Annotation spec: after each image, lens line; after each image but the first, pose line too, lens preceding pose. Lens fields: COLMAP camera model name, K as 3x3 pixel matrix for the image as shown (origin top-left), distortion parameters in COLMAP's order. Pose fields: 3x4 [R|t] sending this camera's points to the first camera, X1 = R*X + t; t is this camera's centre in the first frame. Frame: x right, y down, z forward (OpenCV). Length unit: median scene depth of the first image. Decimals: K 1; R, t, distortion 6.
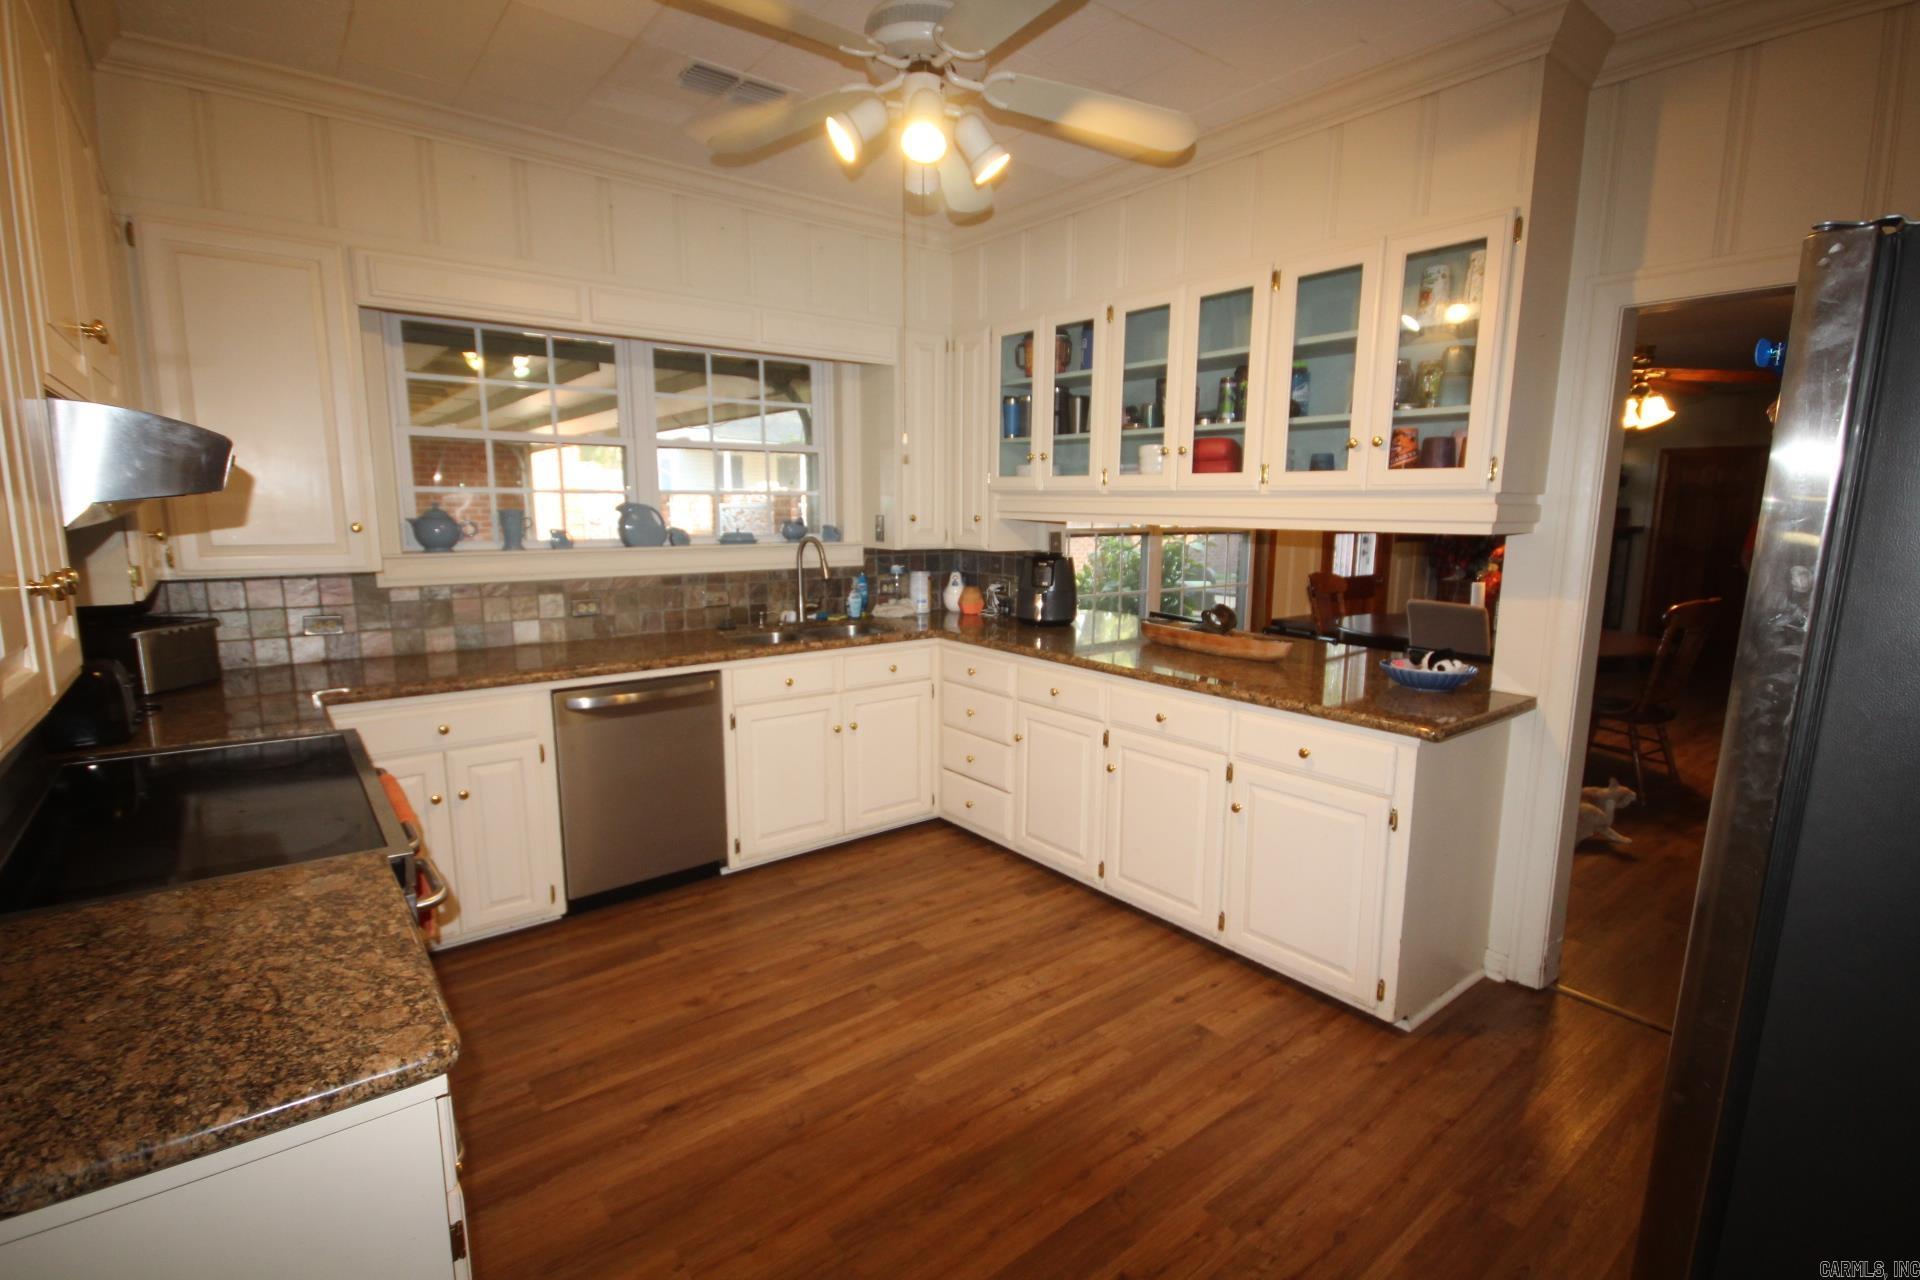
lens RADIAL K [[894.5, 0, 960.0], [0, 894.5, 640.0], [0, 0, 1]] dist [0.012325, -0.013703]
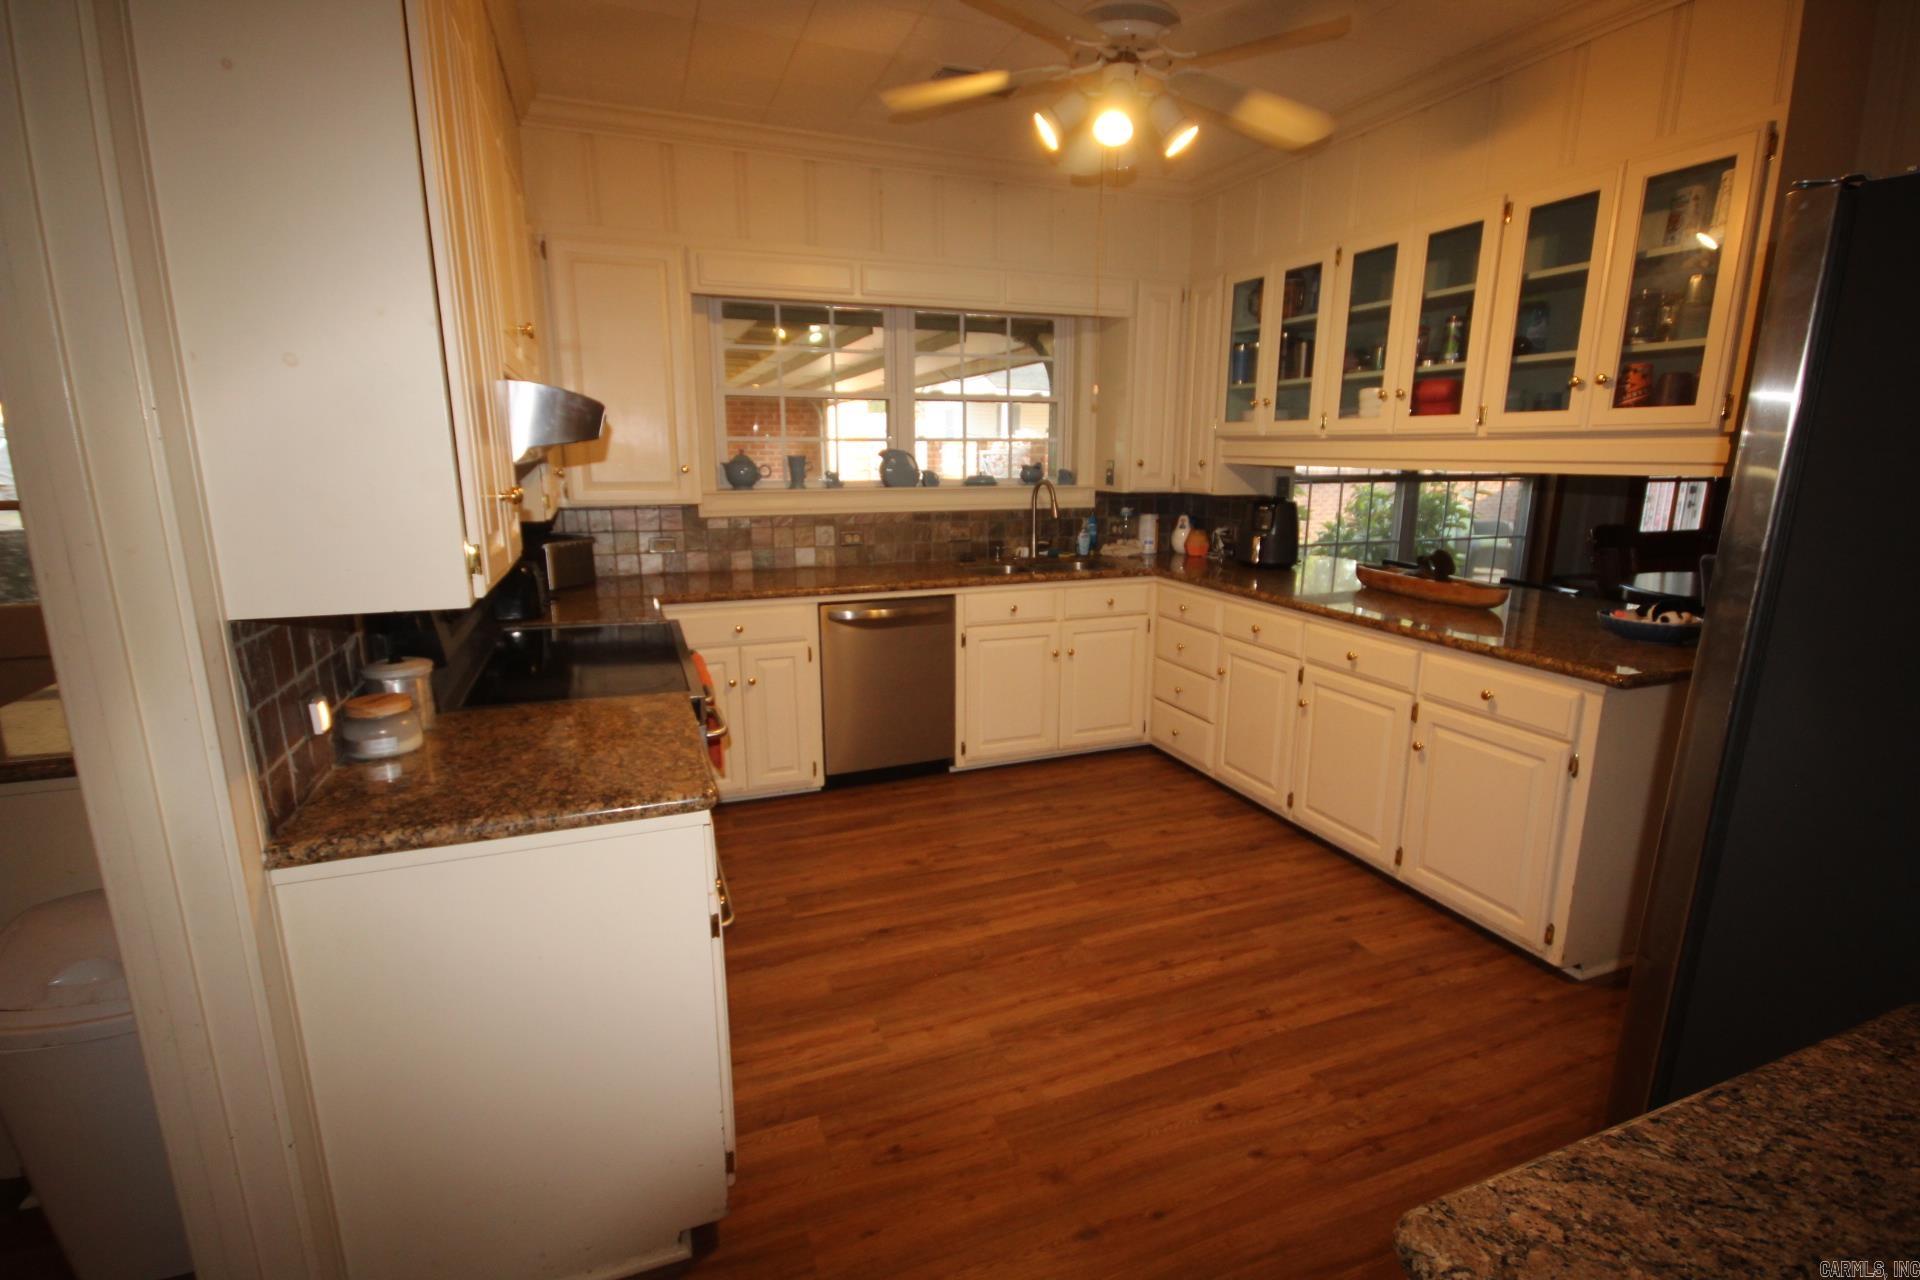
lens RADIAL K [[909.9, 0, 960.0], [0, 909.9, 640.0], [0, 0, 1]] dist [-0.003971, -0.000359]
pose [[0.951531, 0.057846, -0.302065, 0.105974], [-0.041872, 0.997374, 0.059097, 0.024127], [0.304690, -0.043585, 0.951454, -0.126990]]
